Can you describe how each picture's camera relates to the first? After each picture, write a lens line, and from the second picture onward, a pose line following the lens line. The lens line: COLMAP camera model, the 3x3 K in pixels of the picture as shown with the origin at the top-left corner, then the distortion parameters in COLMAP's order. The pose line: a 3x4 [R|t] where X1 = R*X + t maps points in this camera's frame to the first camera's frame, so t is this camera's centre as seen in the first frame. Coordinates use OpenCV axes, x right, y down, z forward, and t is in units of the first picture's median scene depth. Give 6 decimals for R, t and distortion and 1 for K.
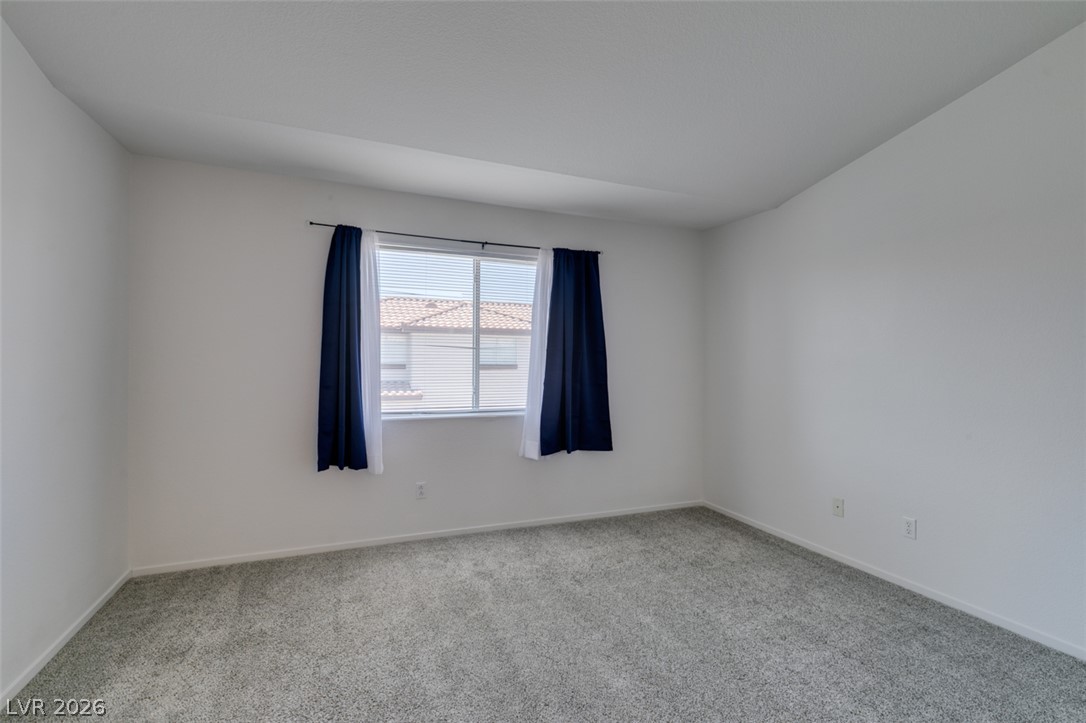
lens RADIAL K [[487.3, 0, 544.0], [0, 487.3, 377.7], [0, 0, 1]] dist [0.003010, -0.000136]
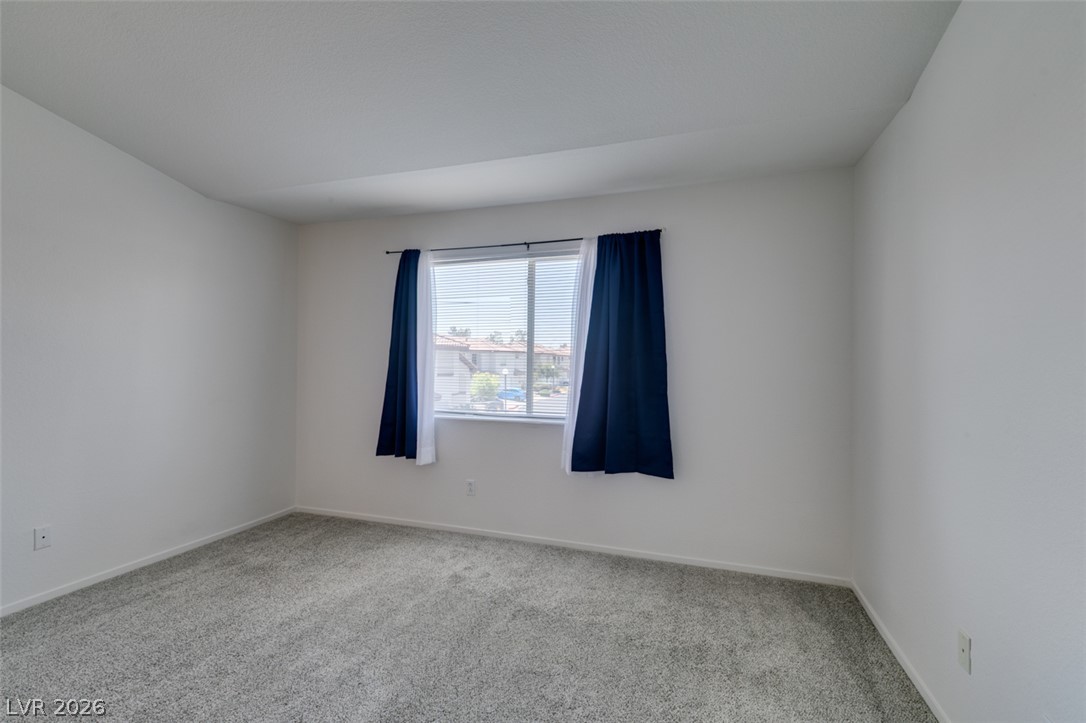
lens RADIAL K [[487.3, 0, 544.0], [0, 487.3, 377.7], [0, 0, 1]] dist [0.003010, -0.000136]
pose [[0.756450, 0.017404, -0.653820, 0.541868], [-0.022756, 0.999741, 0.000284, -0.010536], [0.653656, 0.014663, 0.756650, 0.291714]]
